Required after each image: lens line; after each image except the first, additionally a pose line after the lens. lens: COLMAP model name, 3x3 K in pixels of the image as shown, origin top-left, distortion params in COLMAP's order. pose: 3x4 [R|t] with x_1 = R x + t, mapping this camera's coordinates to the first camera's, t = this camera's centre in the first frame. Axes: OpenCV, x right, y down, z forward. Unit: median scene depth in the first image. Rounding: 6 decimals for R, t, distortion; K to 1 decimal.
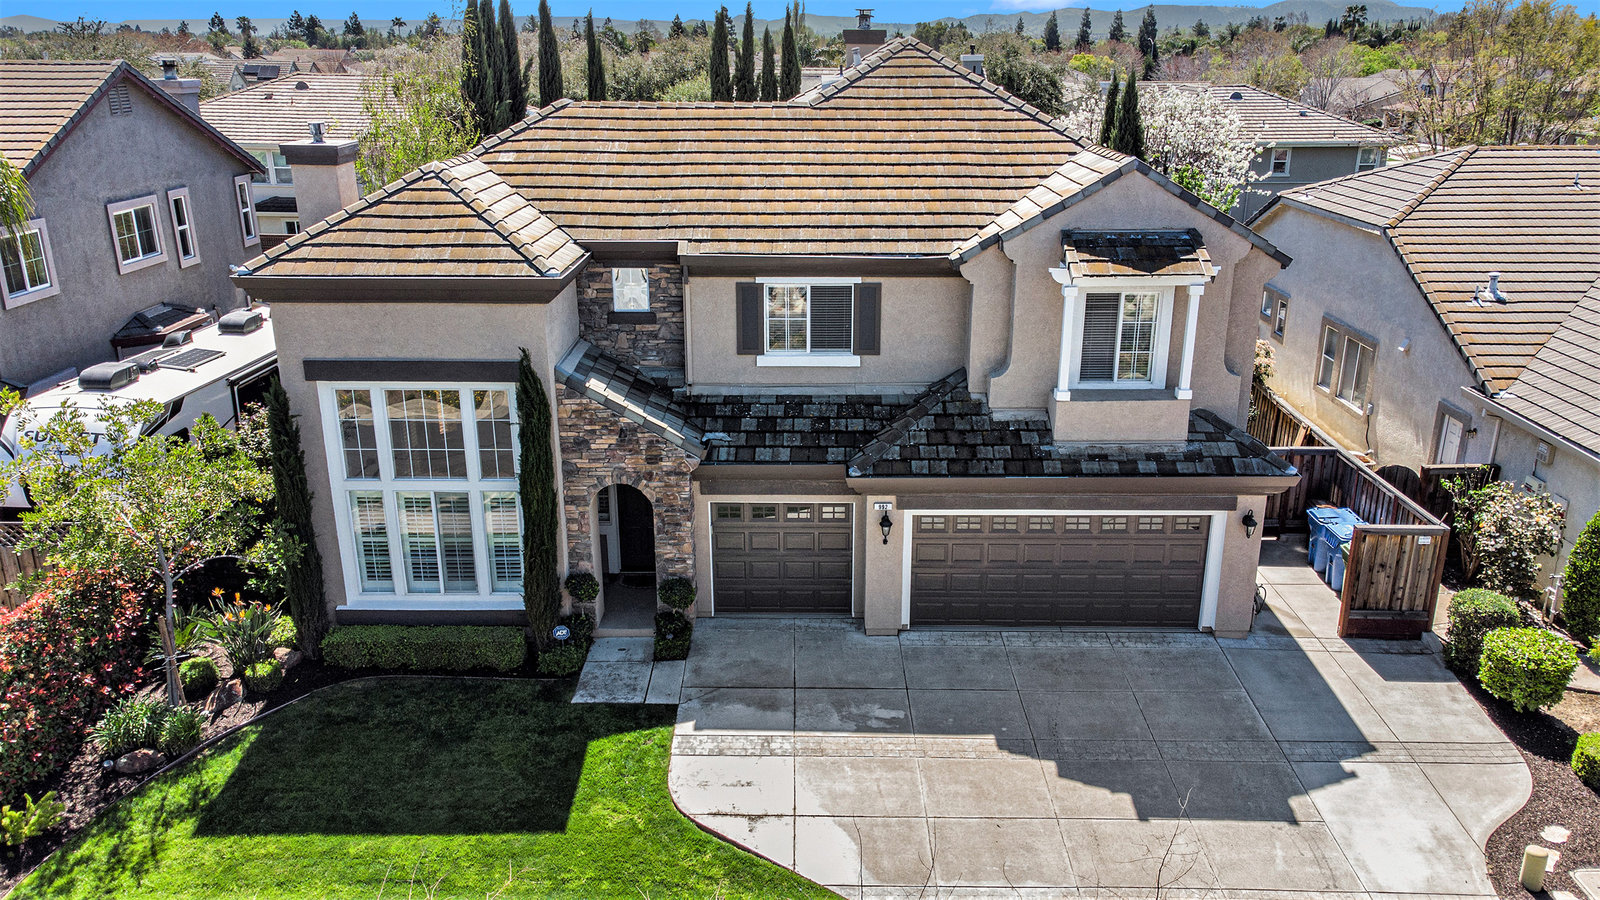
lens RADIAL K [[1182.8, 0, 798.8], [0, 1182.8, 458.6], [0, 0, 1]] dist [0.039093, 0.001169]
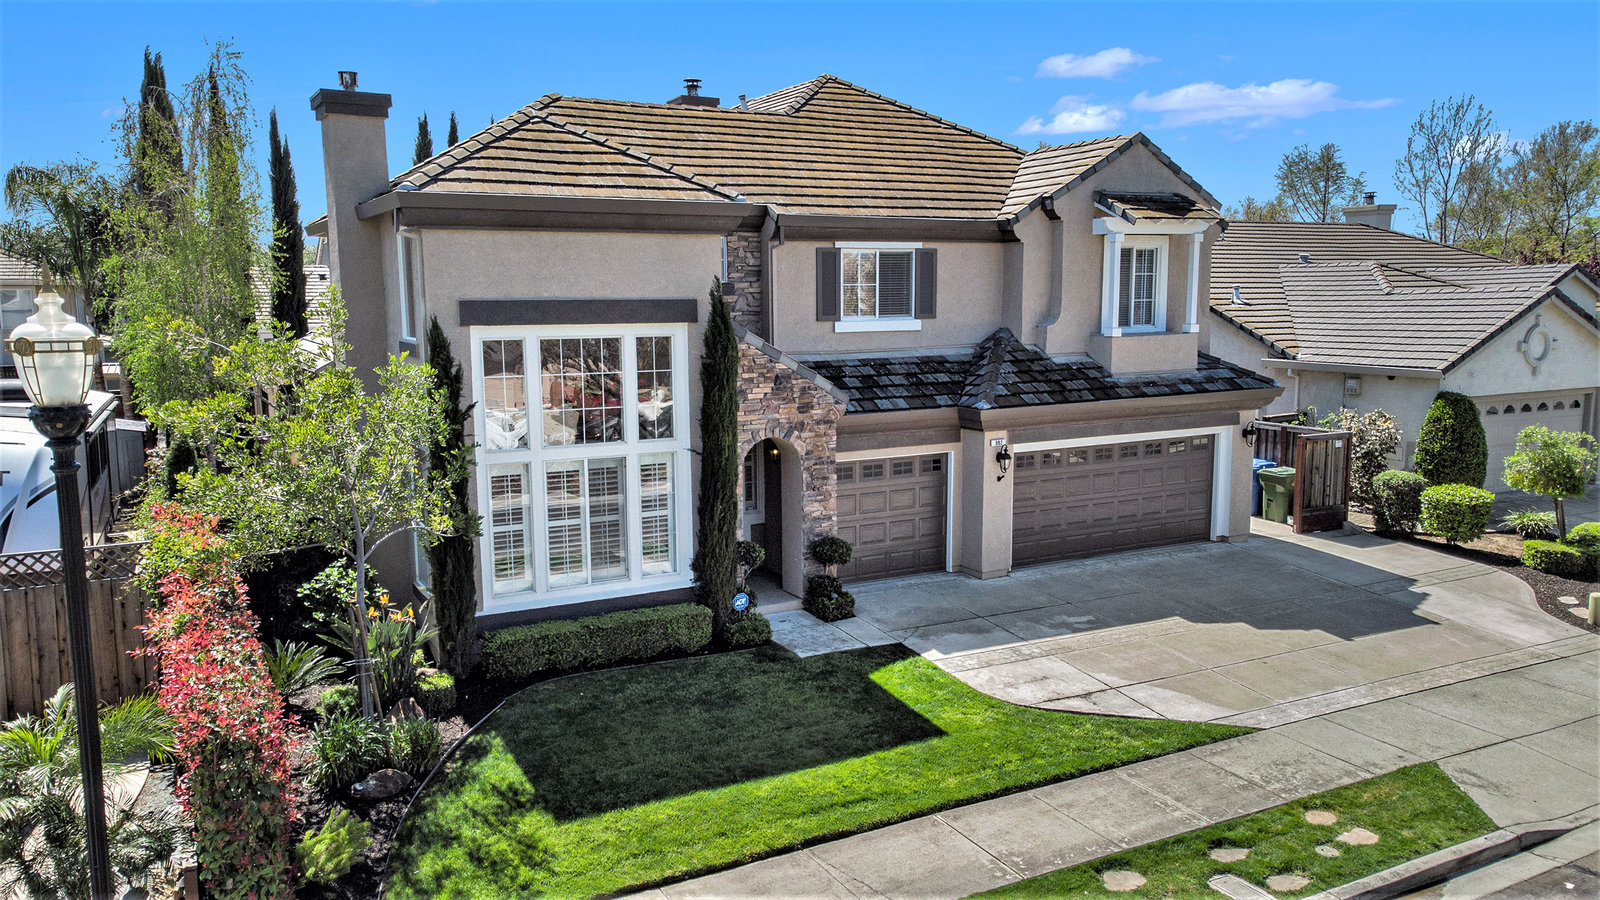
lens RADIAL K [[1182.8, 0, 798.8], [0, 1182.8, 458.6], [0, 0, 1]] dist [0.039093, 0.001169]
pose [[0.879899, -0.074449, 0.469292, -0.575925], [0.161112, 0.975888, -0.147261, 0.180010], [-0.447013, 0.205184, 0.870678, 0.171403]]
